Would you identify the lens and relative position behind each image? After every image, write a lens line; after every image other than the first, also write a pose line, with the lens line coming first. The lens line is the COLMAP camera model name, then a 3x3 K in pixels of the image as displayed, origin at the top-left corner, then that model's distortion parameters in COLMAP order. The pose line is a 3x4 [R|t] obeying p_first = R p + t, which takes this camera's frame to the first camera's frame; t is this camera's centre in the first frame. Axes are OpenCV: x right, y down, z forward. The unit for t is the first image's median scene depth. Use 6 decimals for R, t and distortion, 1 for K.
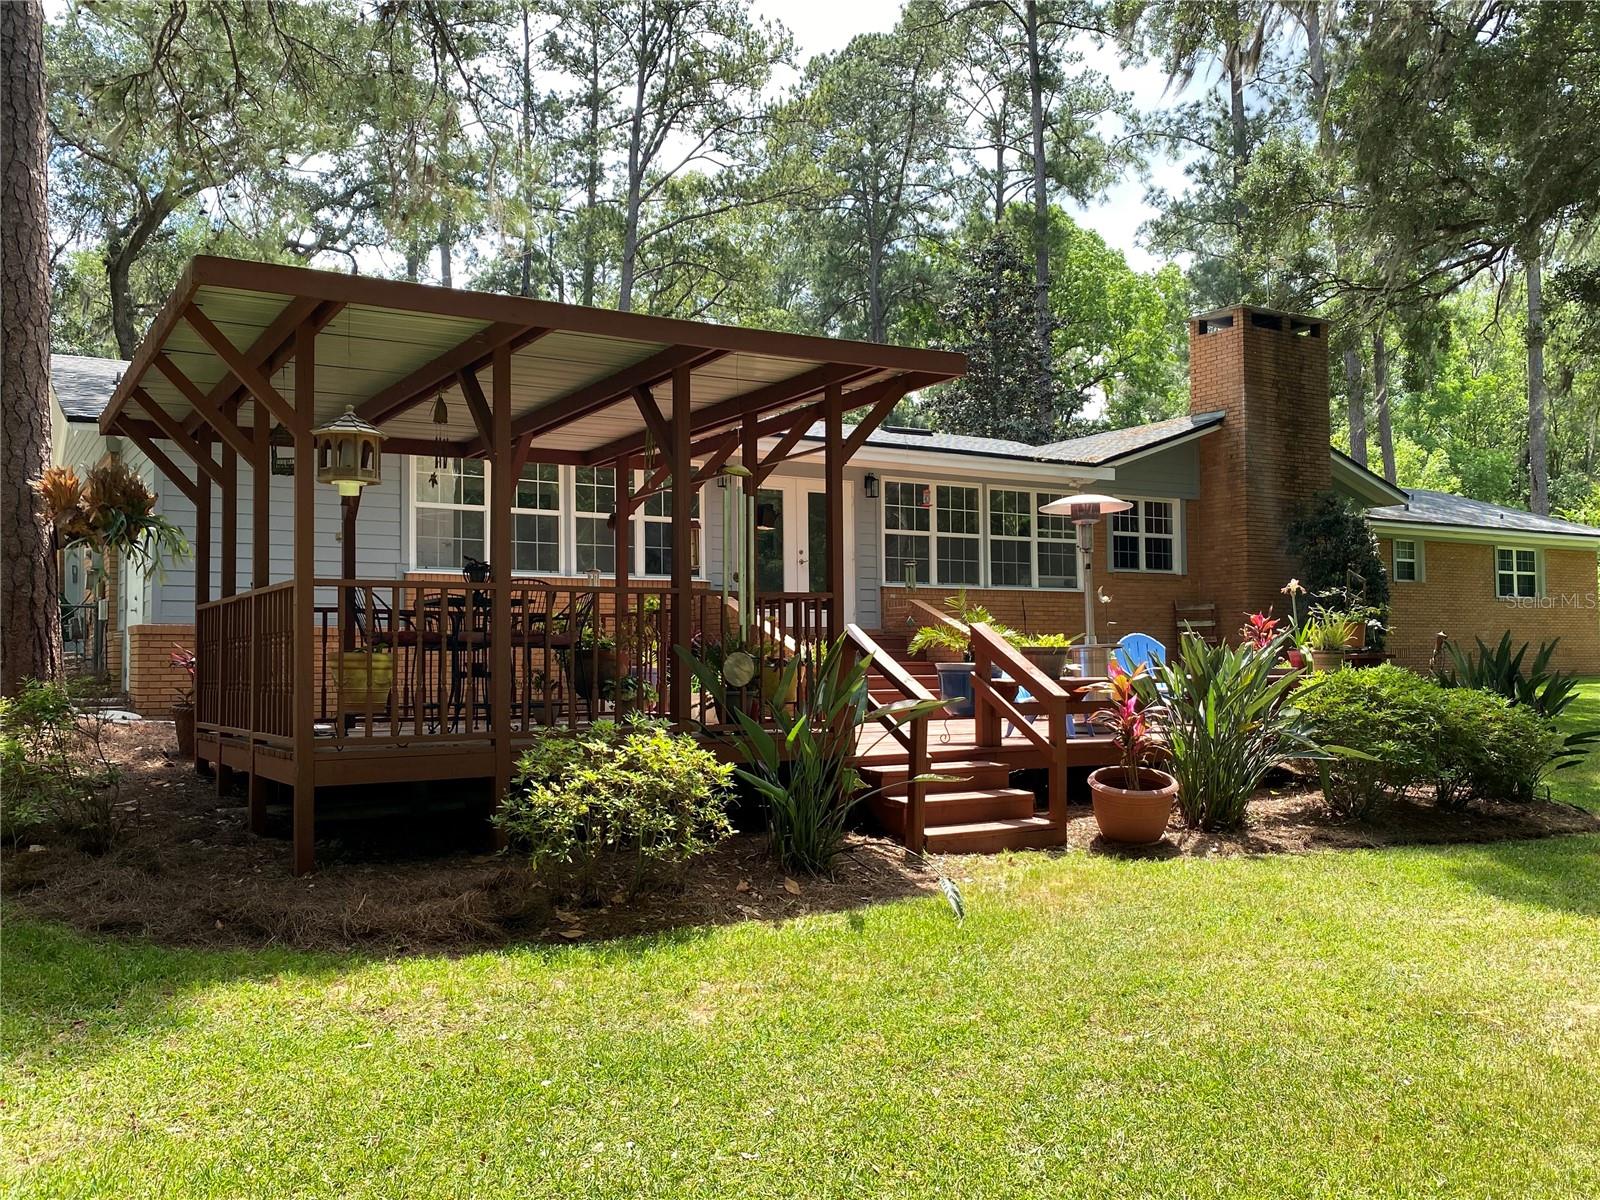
lens RADIAL K [[1348.8, 0, 801.8], [0, 1348.8, 602.4], [0, 0, 1]] dist [0.014769, 0.000665]
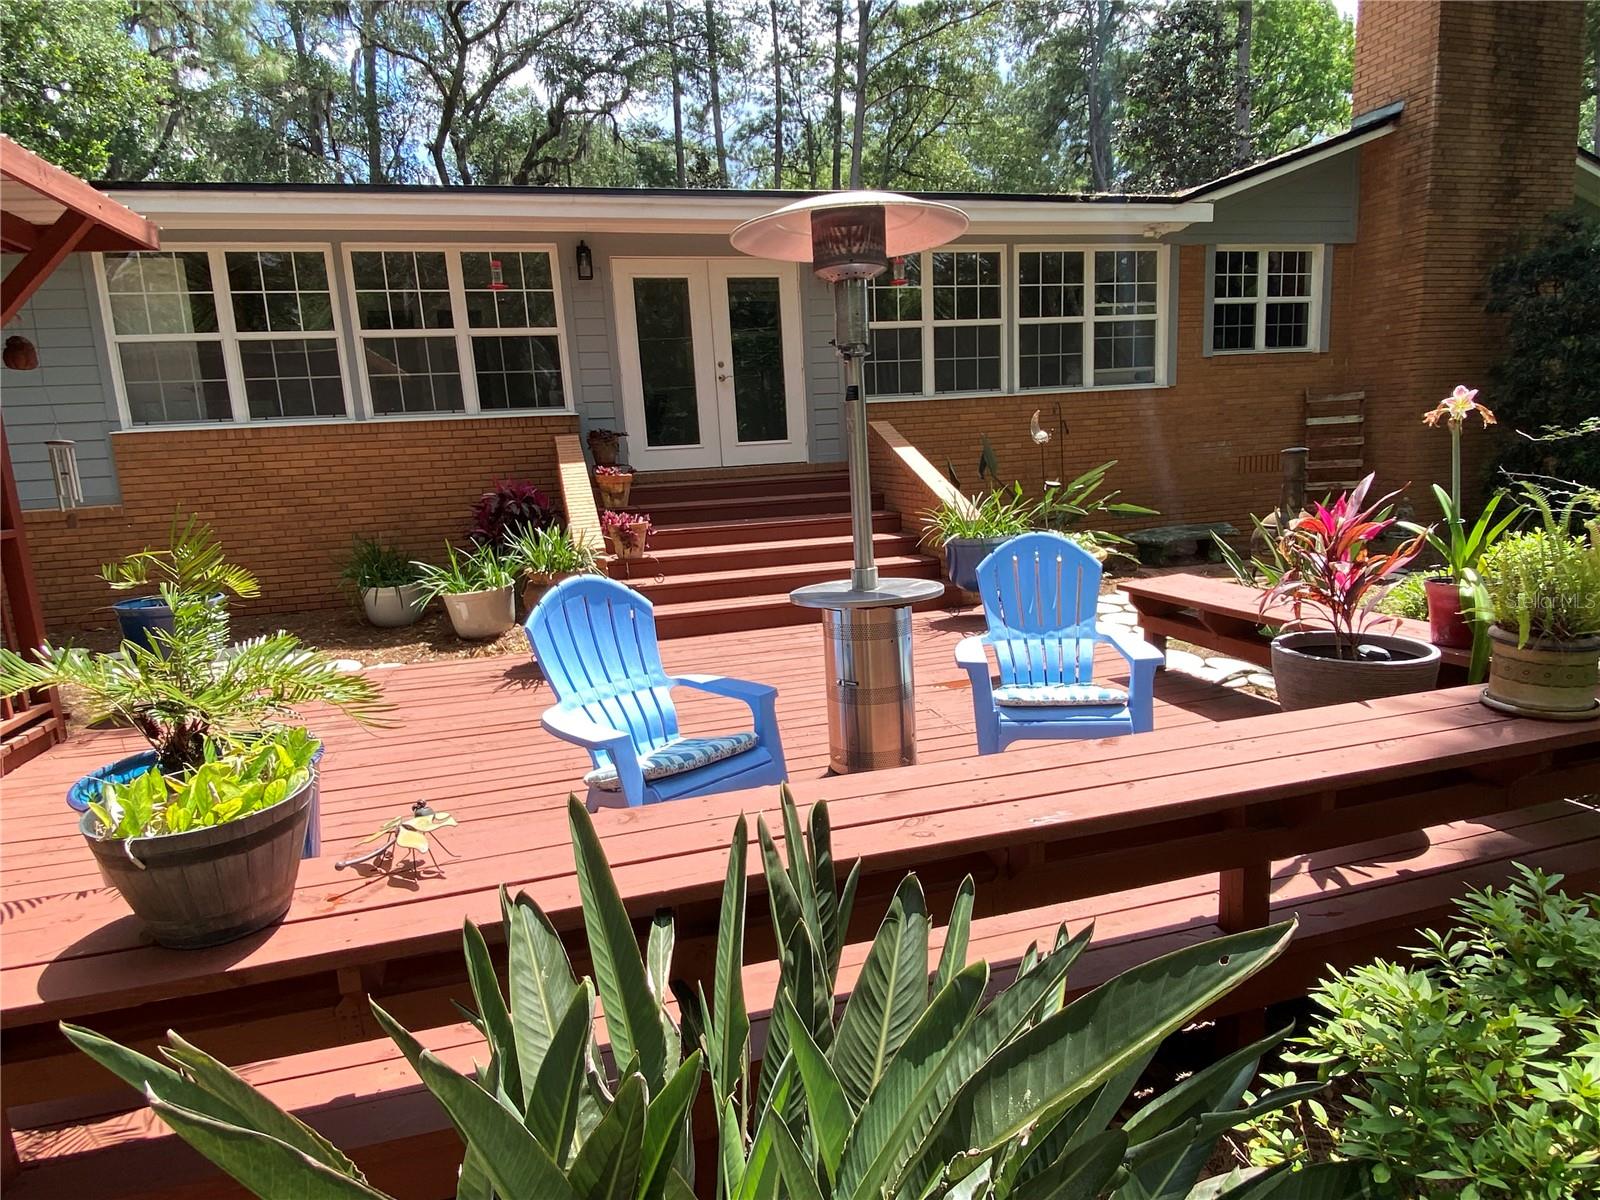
lens RADIAL K [[952.8, 0, 798.8], [0, 952.8, 603.5], [0, 0, 1]] dist [0.008687, -0.001189]
pose [[0.961072, 0.003517, -0.276276, 0.154703], [0.058200, 0.974907, 0.214870, -0.015451], [0.270099, -0.222584, 0.936751, 0.408397]]
